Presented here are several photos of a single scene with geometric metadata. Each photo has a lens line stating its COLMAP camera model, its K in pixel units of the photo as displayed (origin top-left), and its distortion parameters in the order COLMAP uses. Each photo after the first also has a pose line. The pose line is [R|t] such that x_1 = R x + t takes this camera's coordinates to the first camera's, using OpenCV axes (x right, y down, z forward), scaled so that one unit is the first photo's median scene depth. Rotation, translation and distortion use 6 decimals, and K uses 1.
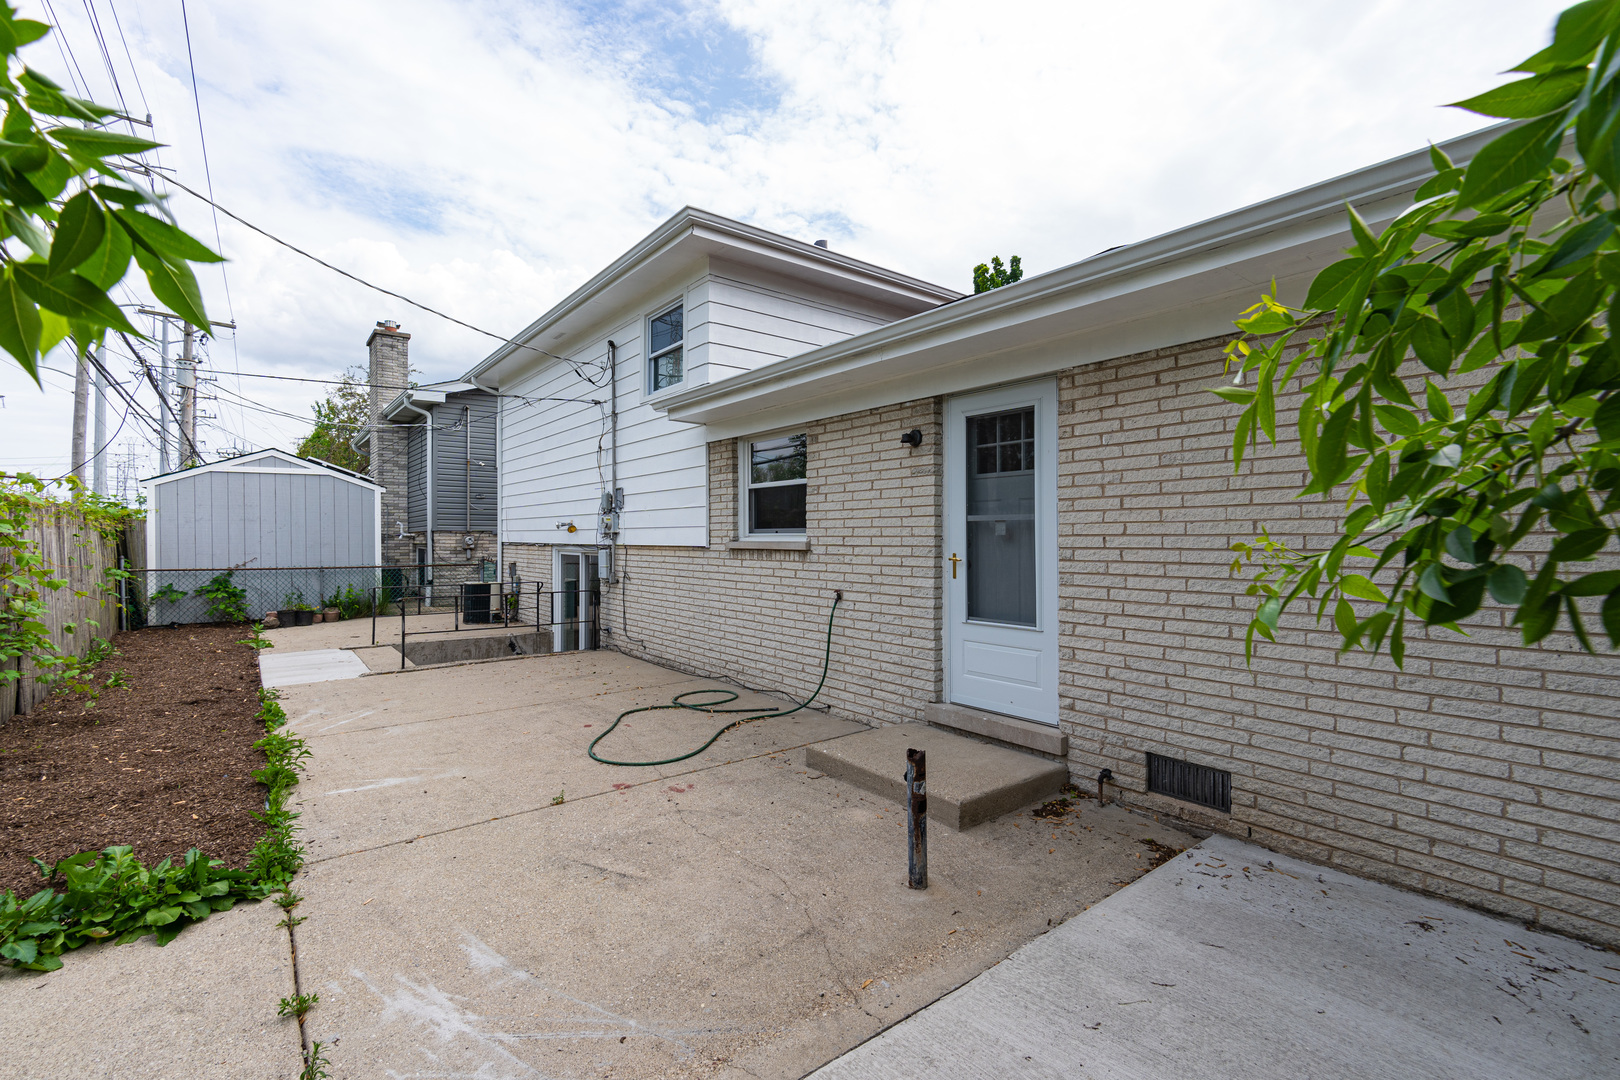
lens RADIAL K [[707.7, 0, 809.5], [0, 707.7, 539.4], [0, 0, 1]] dist [0.002162, 0.000392]
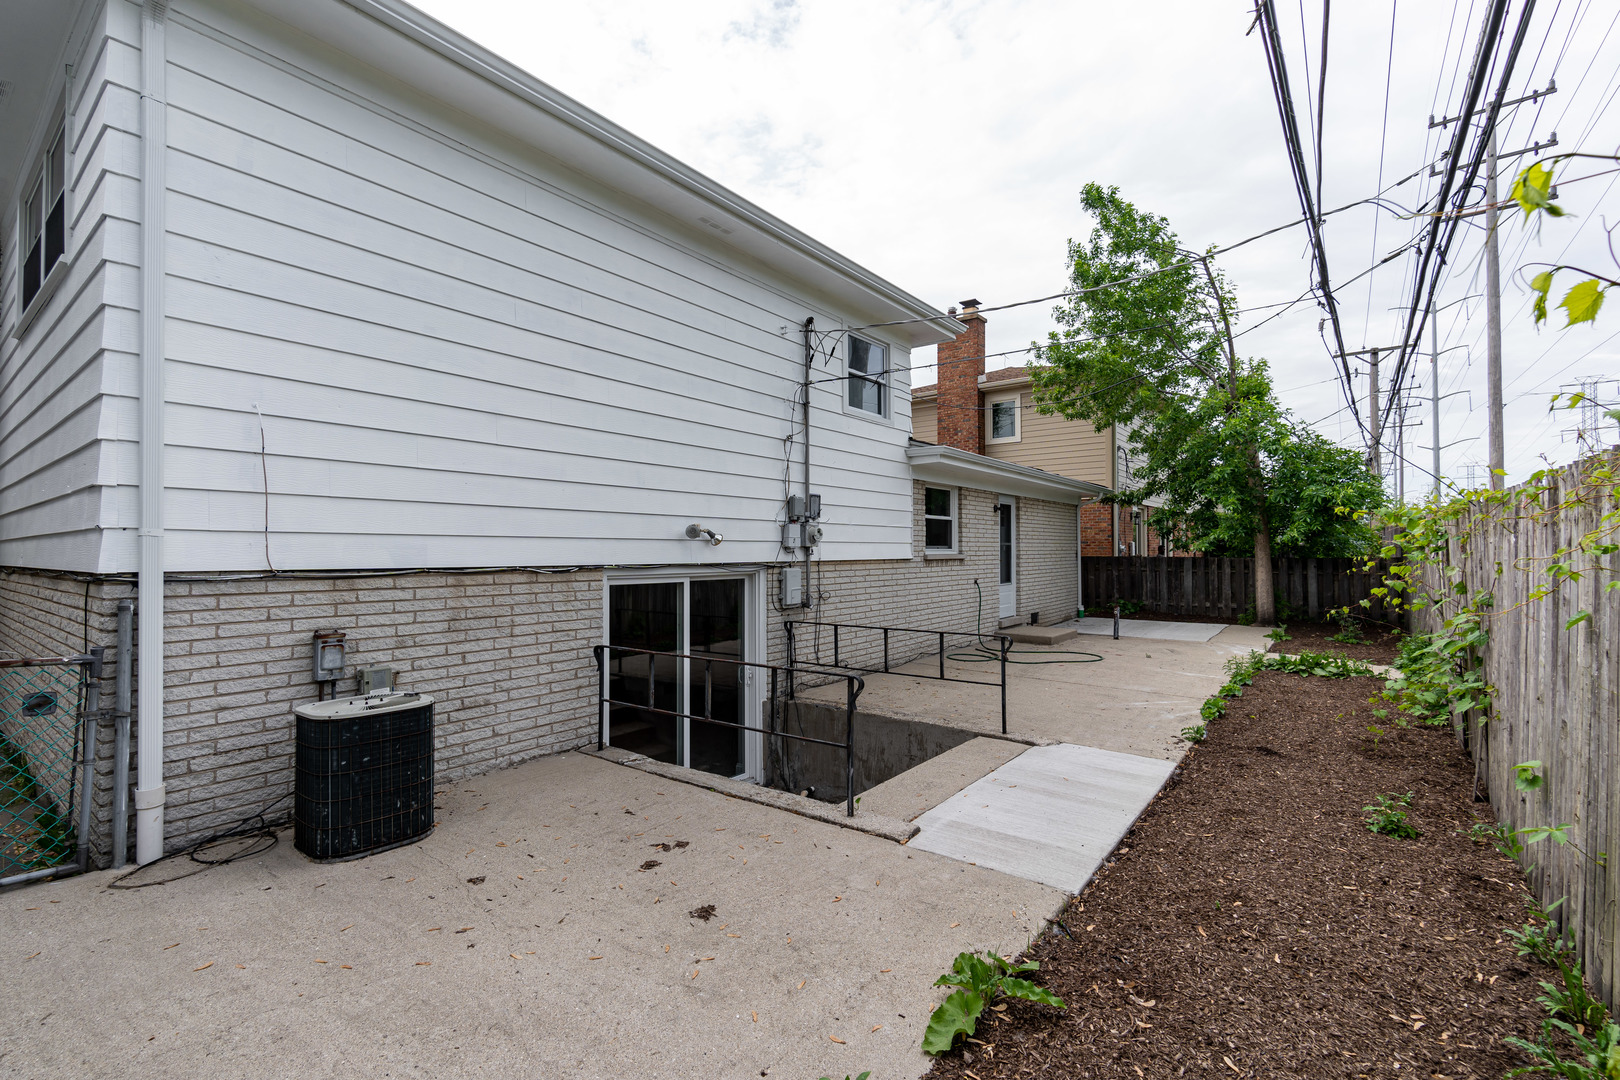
lens RADIAL K [[707.7, 0, 809.5], [0, 707.7, 544.4], [0, 0, 1]] dist [0.002162, 0.000392]
pose [[-0.246505, 0.005883, 0.969124, -1.193612], [0.003756, 0.999980, -0.005115, -0.008952], [-0.969134, 0.002379, -0.246522, 1.325411]]
